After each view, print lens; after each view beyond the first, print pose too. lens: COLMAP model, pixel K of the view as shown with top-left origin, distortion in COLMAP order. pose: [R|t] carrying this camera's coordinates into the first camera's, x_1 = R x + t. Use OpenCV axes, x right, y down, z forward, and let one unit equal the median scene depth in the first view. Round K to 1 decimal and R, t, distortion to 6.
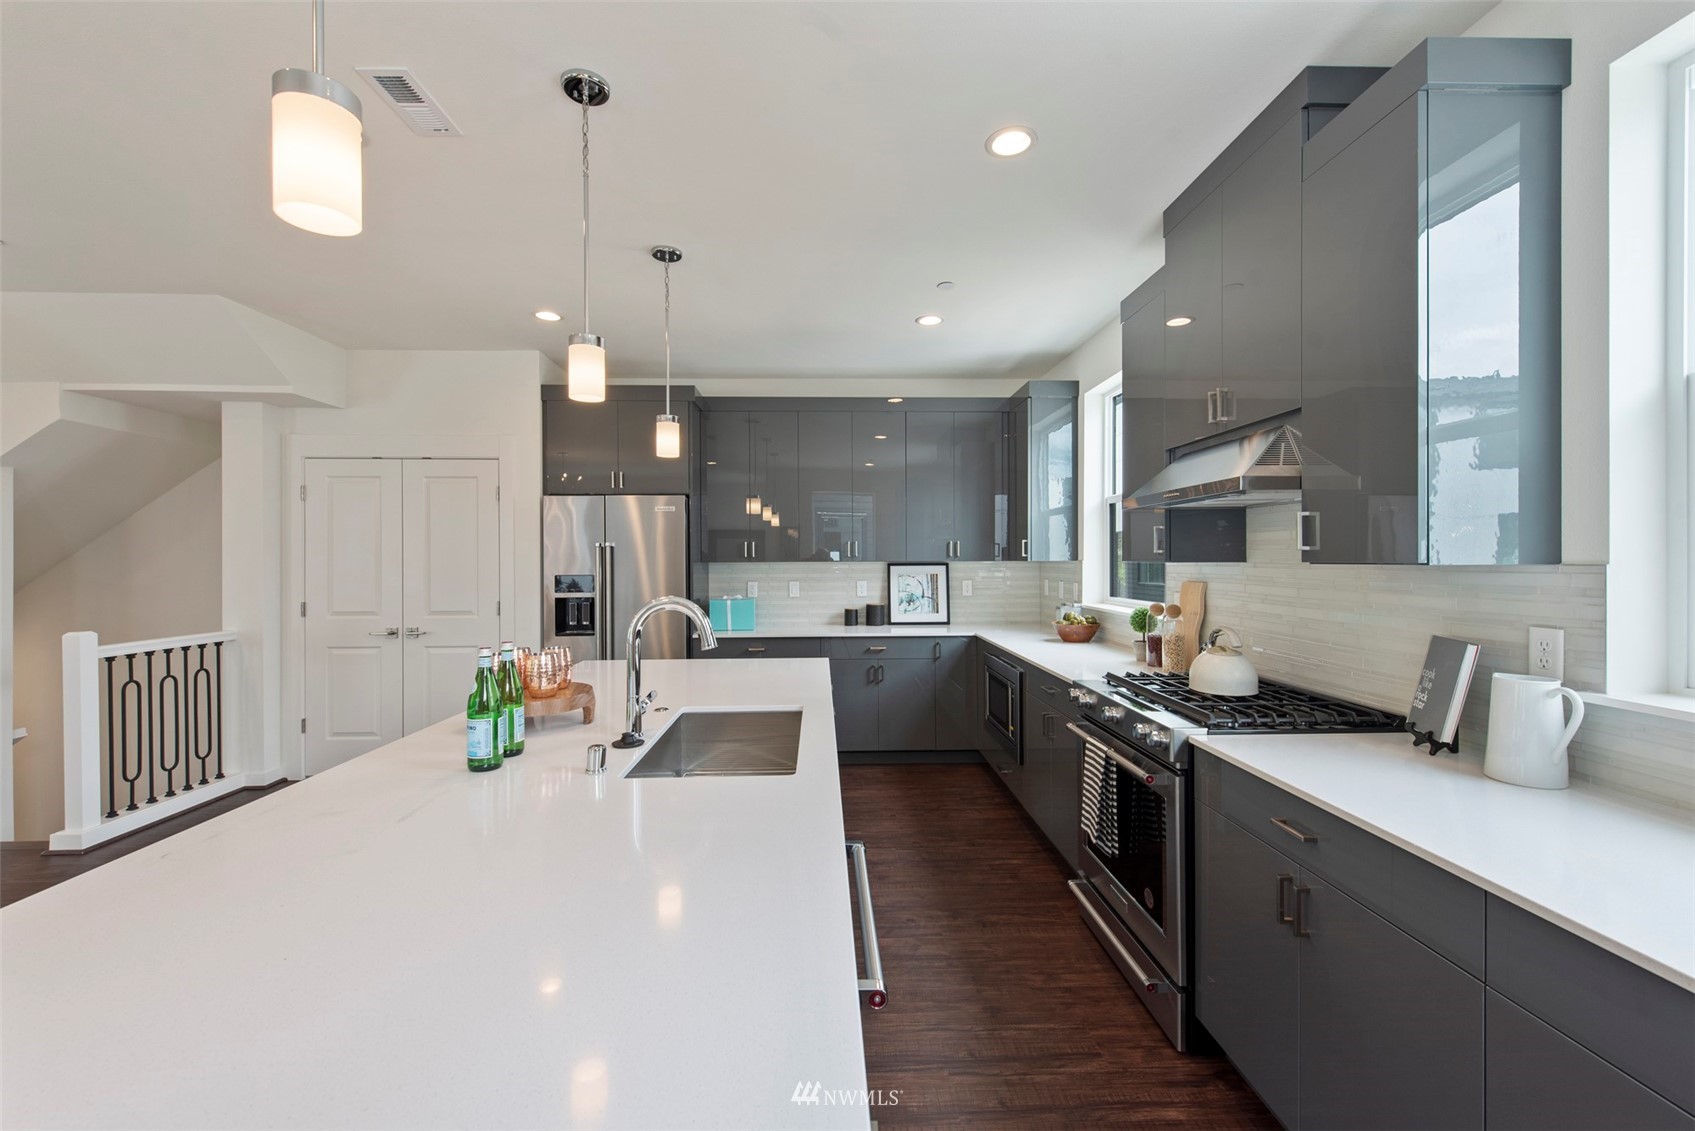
lens RADIAL K [[714.8, 0, 847.5], [0, 714.8, 565.5], [0, 0, 1]] dist [0.000104, 0.000025]
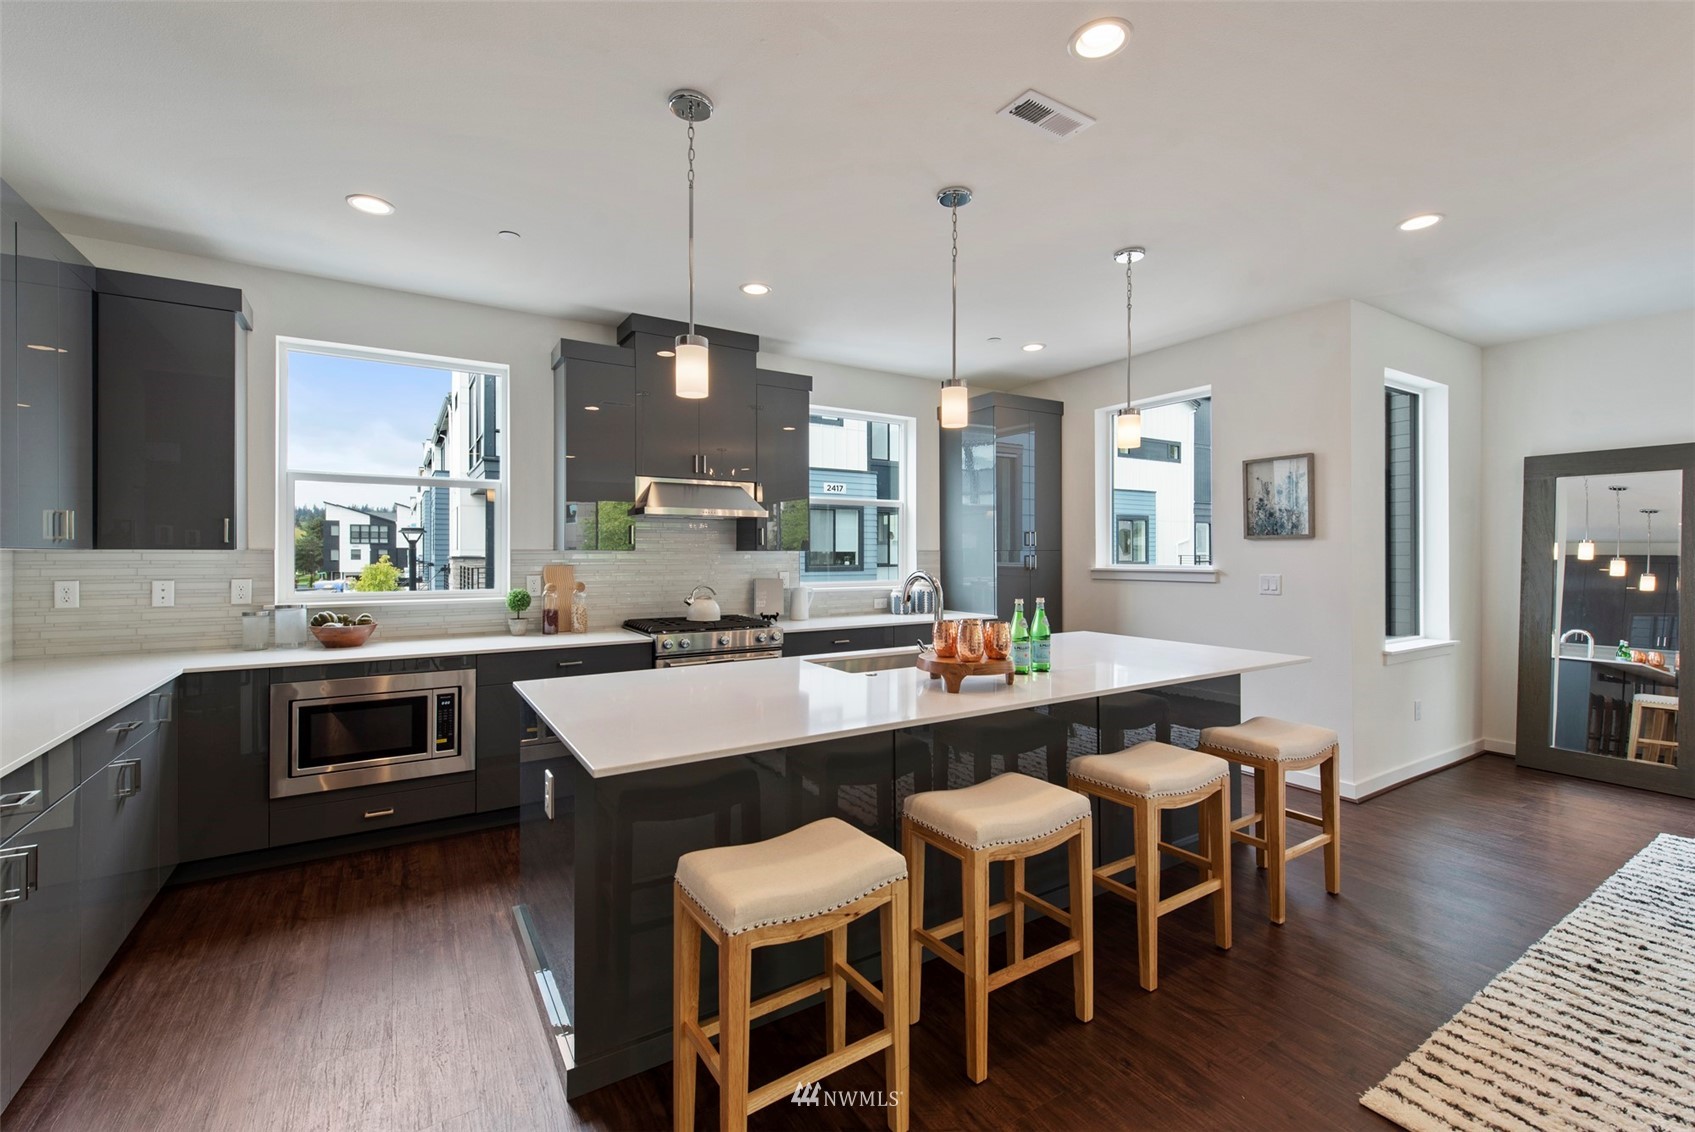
lens RADIAL K [[714.8, 0, 847.5], [0, 714.8, 566.0], [0, 0, 1]] dist [0.000104, 0.000025]
pose [[-0.506185, -0.006662, 0.862399, -0.715938], [0.008945, 0.999876, 0.012975, 0.011097], [-0.862378, 0.014282, -0.506063, 0.958429]]
